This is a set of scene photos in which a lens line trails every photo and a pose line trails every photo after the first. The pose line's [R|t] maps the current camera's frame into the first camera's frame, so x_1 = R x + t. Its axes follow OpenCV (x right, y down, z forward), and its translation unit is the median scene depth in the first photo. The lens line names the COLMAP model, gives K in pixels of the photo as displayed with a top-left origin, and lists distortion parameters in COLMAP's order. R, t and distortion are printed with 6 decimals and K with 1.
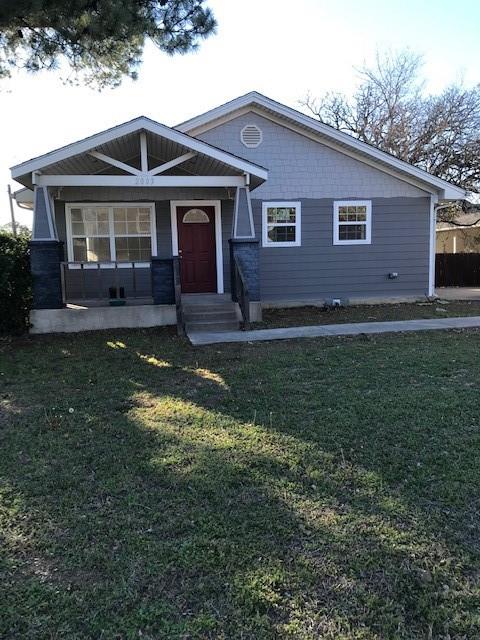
lens RADIAL K [[523.2, 0, 242.0], [0, 523.2, 317.8], [0, 0, 1]] dist [0.056053, -0.067543]
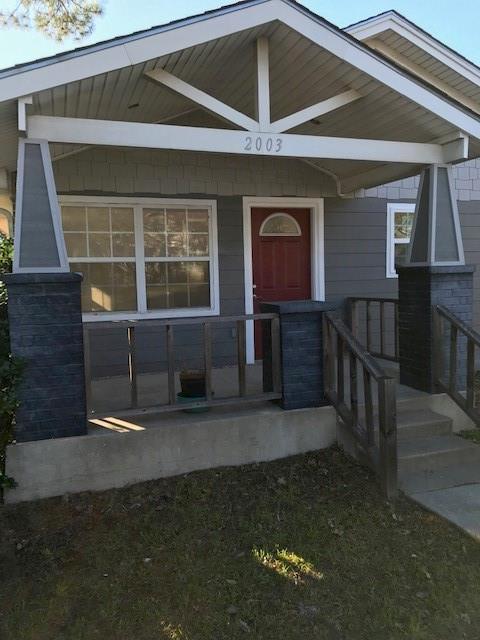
lens RADIAL K [[523.2, 0, 243.7], [0, 523.2, 320.8], [0, 0, 1]] dist [0.056053, -0.067543]
pose [[0.984713, -0.016717, 0.173380, -0.237524], [0.021818, 0.999382, -0.027557, -0.076994], [-0.172813, 0.030919, 0.984469, 0.461672]]
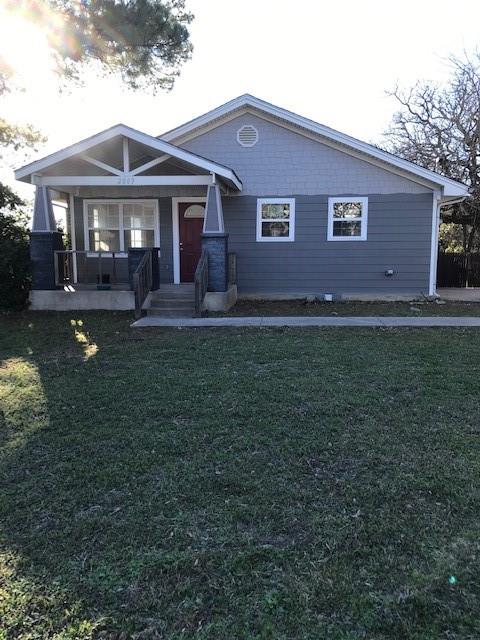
lens RADIAL K [[523.2, 0, 242.3], [0, 523.2, 318.9], [0, 0, 1]] dist [0.056053, -0.067543]
pose [[0.968418, 0.057051, -0.242716, 0.290492], [-0.052954, 0.998323, 0.023377, -0.002930], [0.243642, -0.009786, 0.969816, -0.031820]]
